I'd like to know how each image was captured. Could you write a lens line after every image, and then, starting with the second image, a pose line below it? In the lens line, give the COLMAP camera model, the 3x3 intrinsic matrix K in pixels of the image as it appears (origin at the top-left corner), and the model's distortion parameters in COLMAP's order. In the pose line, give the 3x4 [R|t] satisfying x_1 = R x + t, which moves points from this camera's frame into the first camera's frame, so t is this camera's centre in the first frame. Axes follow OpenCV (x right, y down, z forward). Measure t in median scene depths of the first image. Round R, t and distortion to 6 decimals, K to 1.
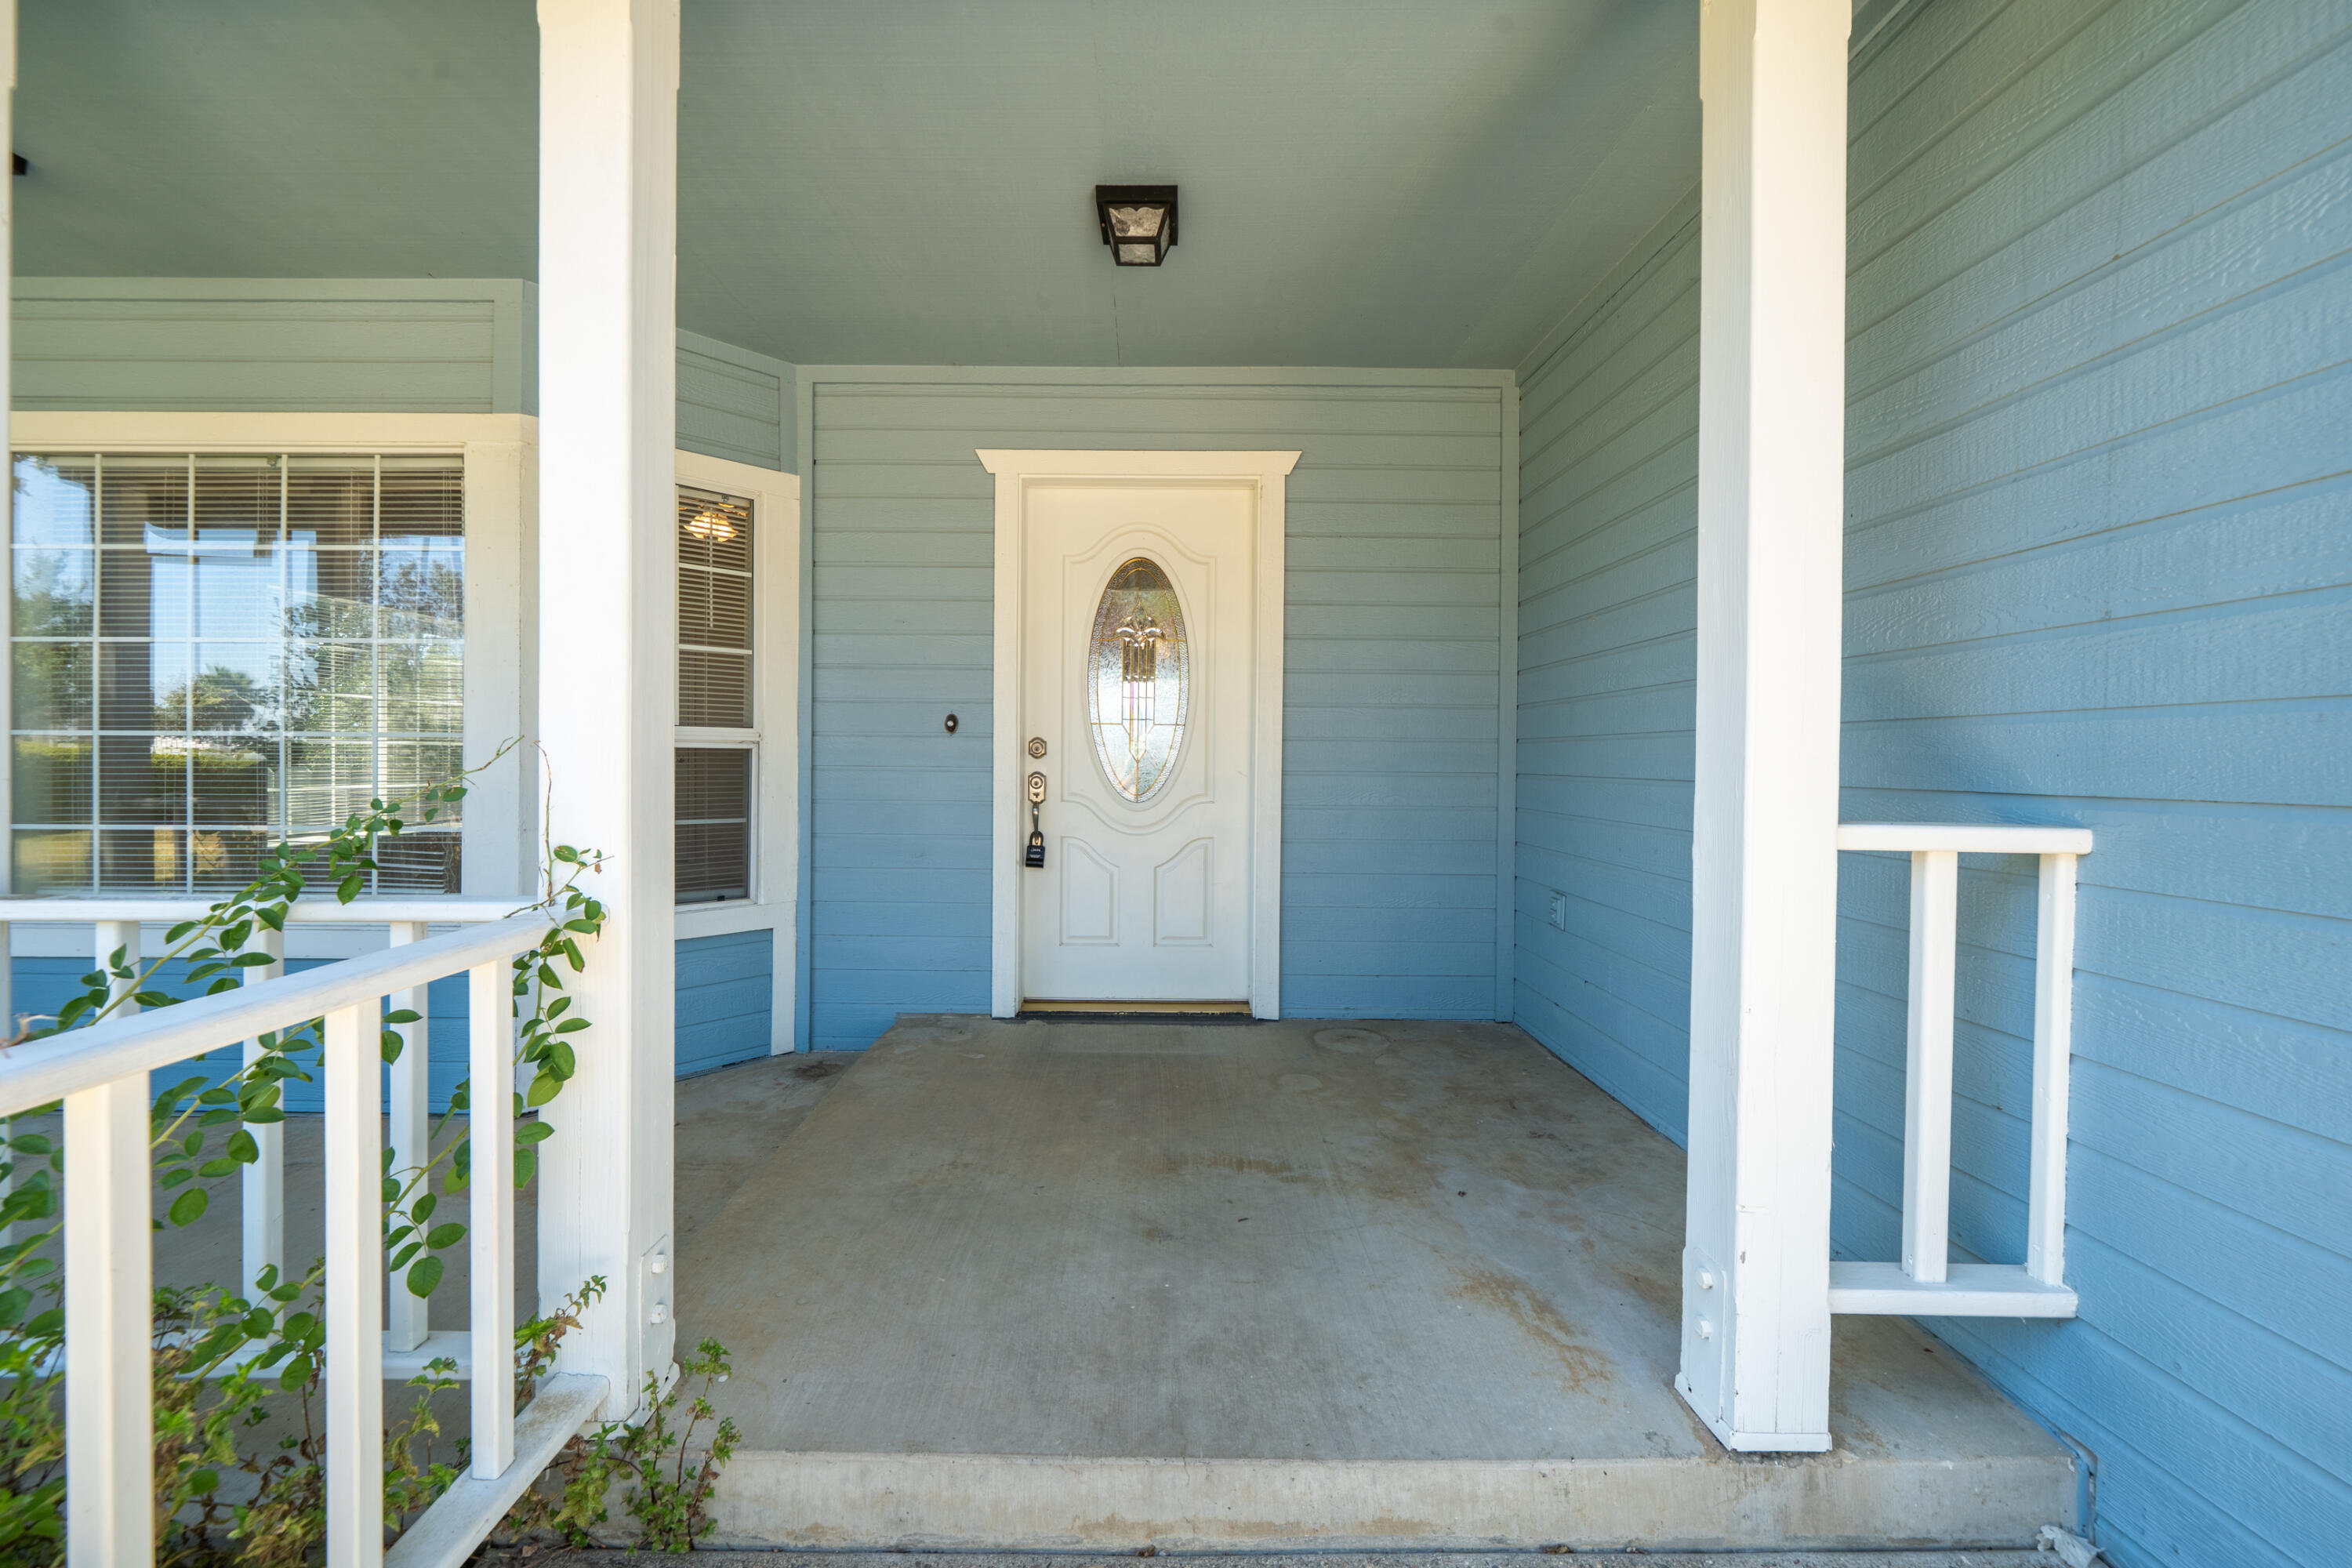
lens RADIAL K [[866.0, 0, 1176.0], [0, 866.0, 784.0], [0, 0, 1]] dist [0.000659, 0.000019]
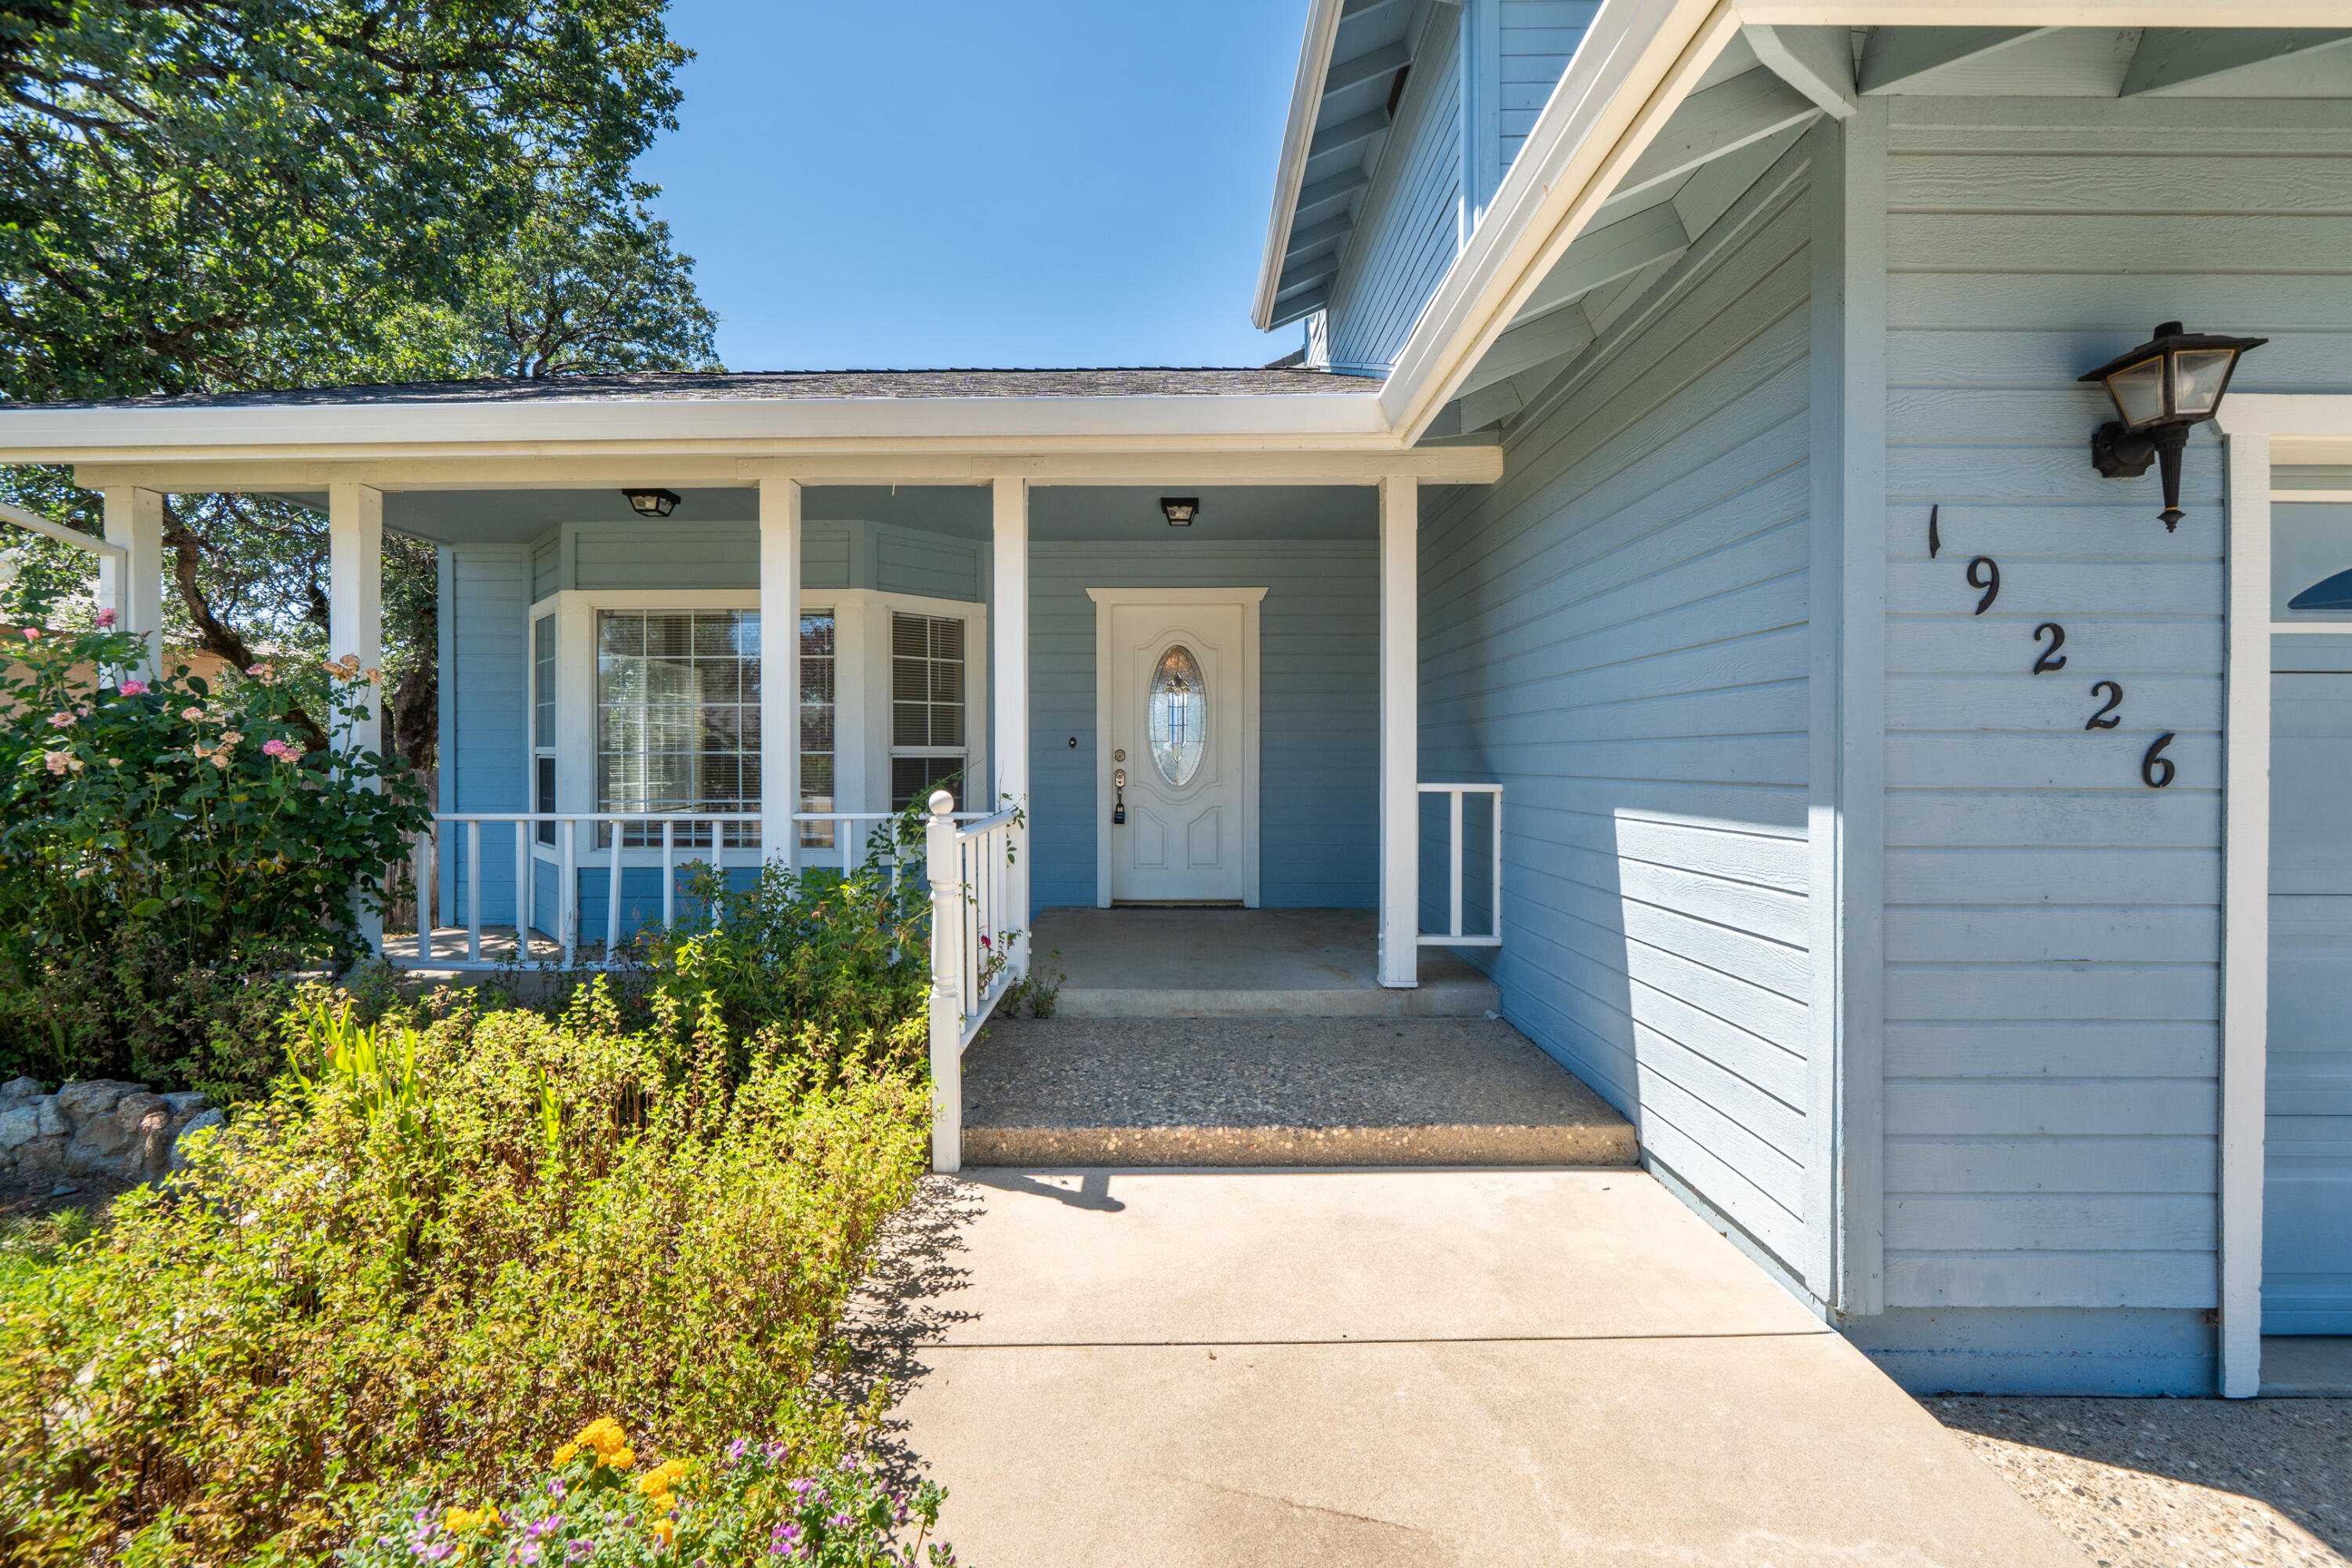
lens RADIAL K [[970.4, 0, 1176.2], [0, 970.4, 759.1], [0, 0, 1]] dist [-0.001118, -0.000156]
pose [[0.999711, -0.008756, -0.022380, -0.004025], [0.008178, 0.999634, -0.025788, 0.017305], [0.022598, 0.025597, 0.999417, -0.984941]]
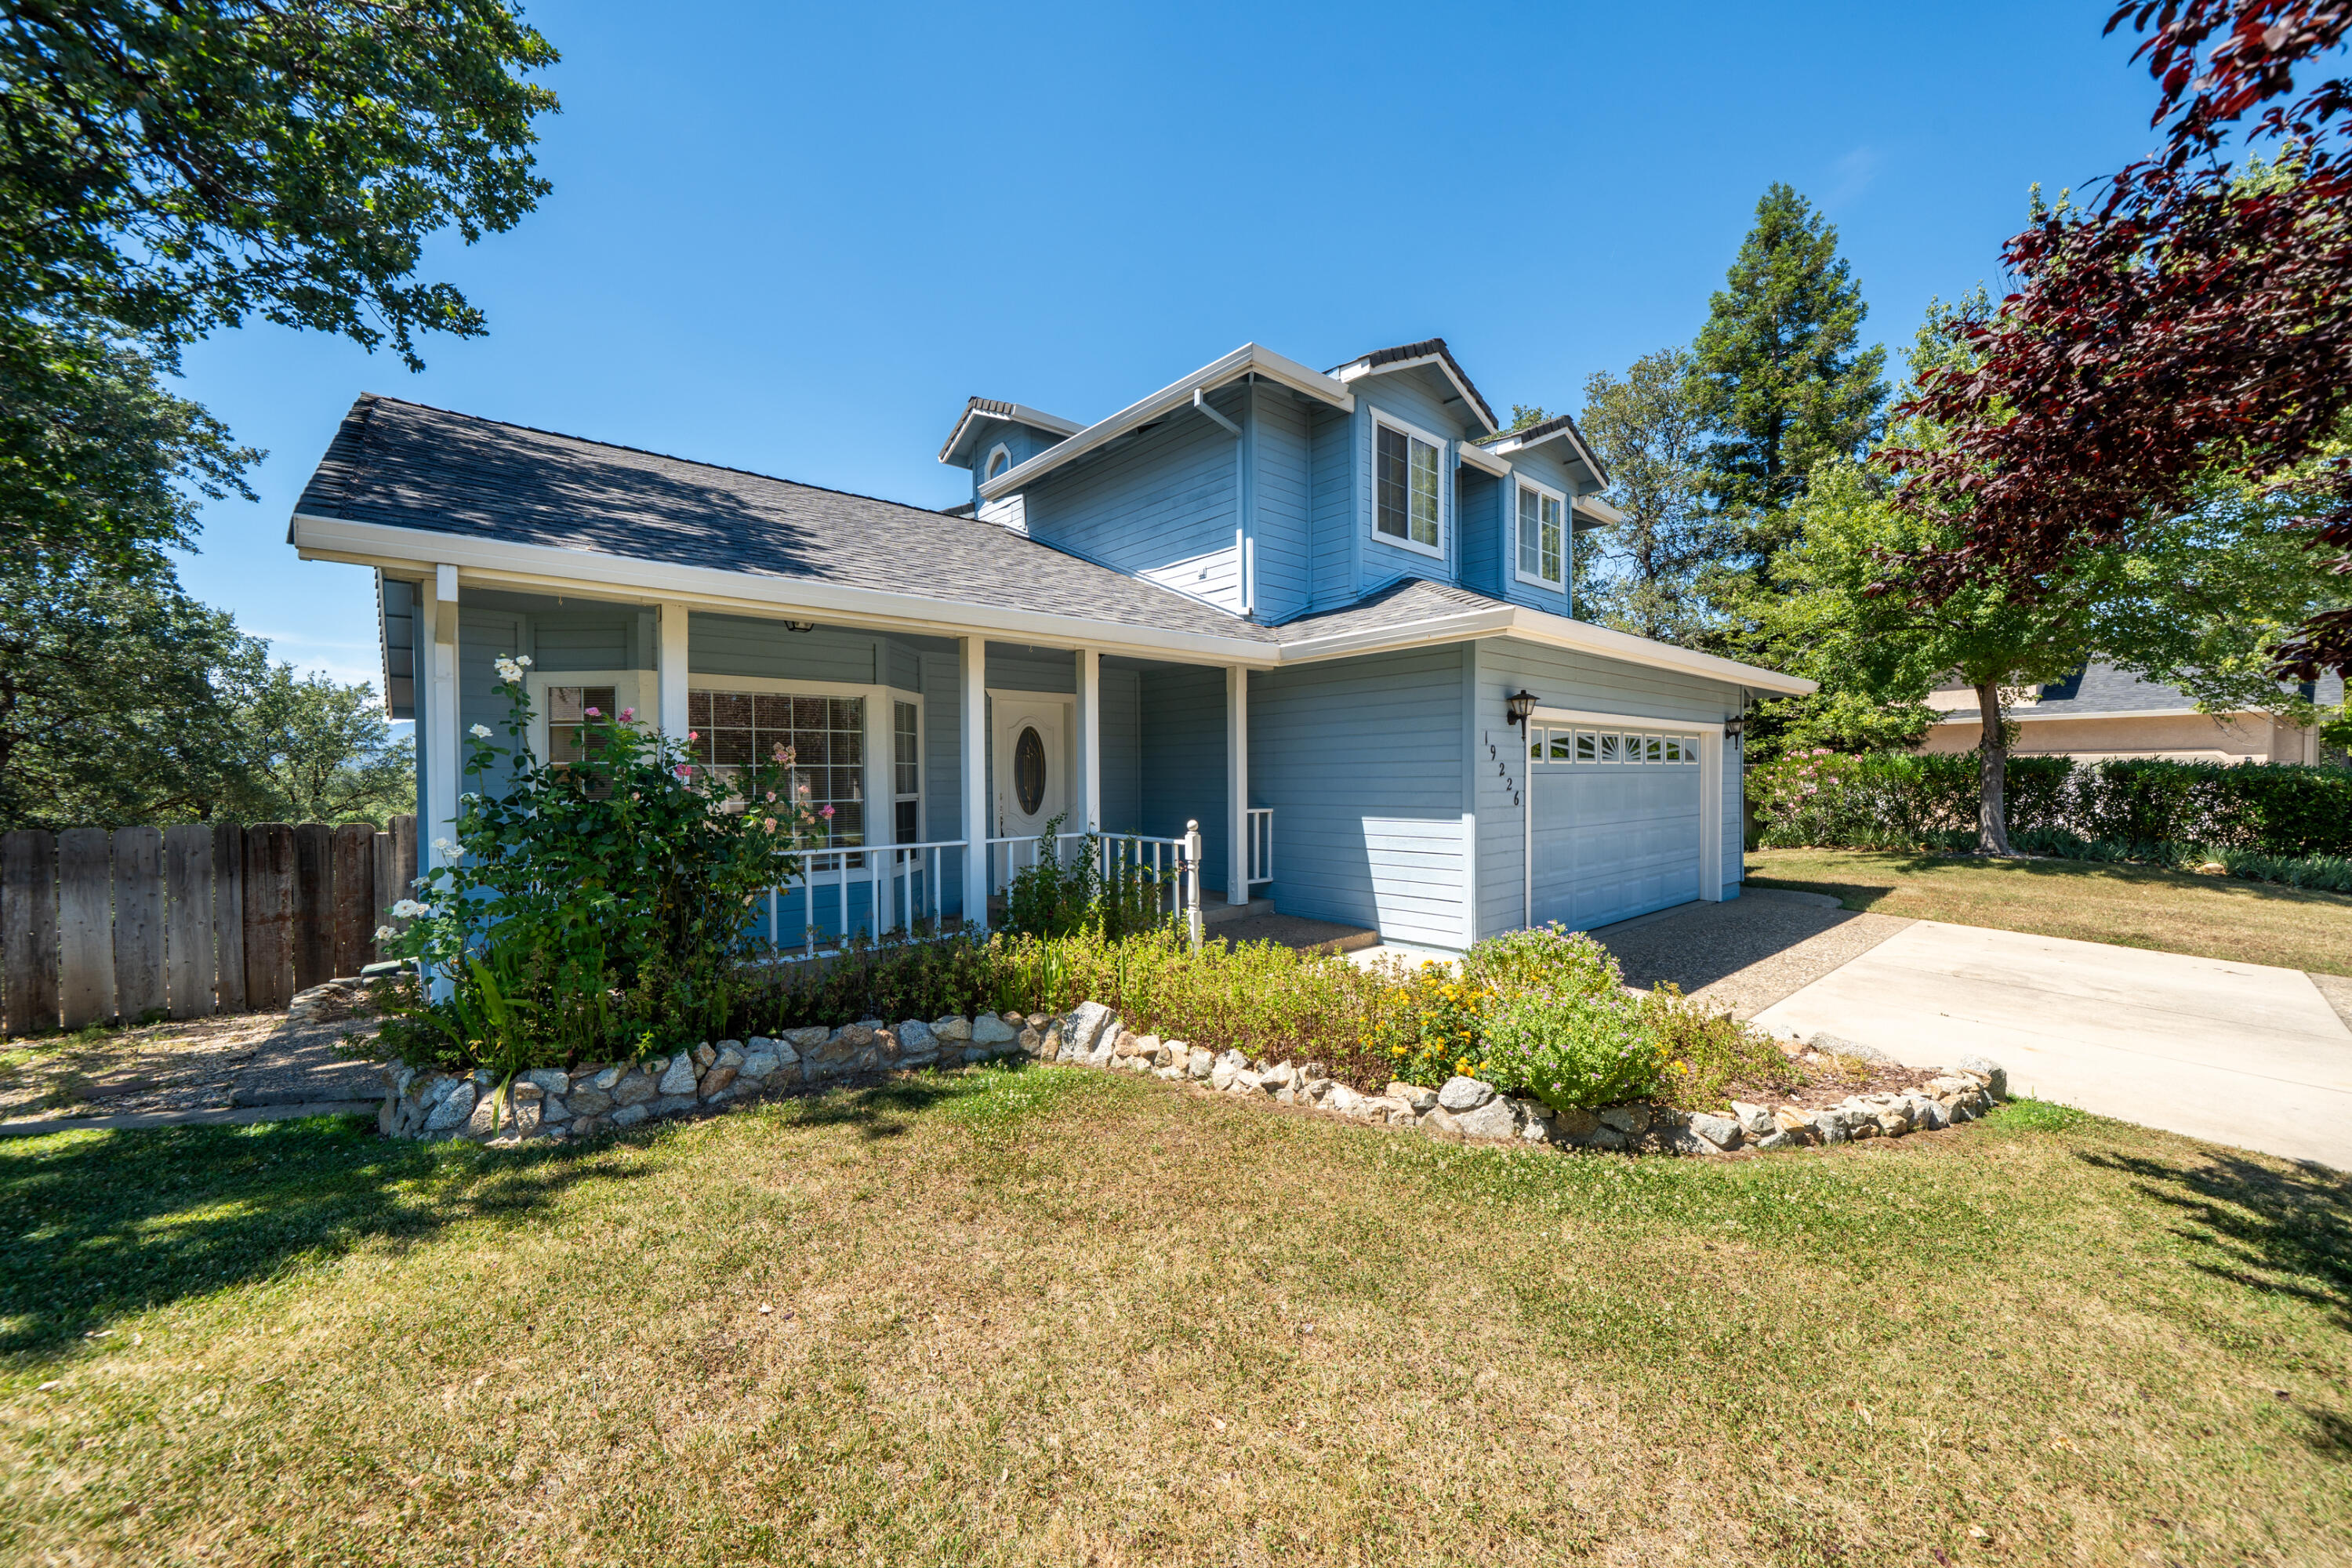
lens RADIAL K [[866.0, 0, 1176.0], [0, 866.0, 784.0], [0, 0, 1]] dist [0.000659, 0.000019]
pose [[0.769402, -0.021305, 0.638409, -1.563892], [0.034297, 0.999380, -0.007983, -0.045823], [-0.637843, 0.028038, 0.769656, -1.519889]]
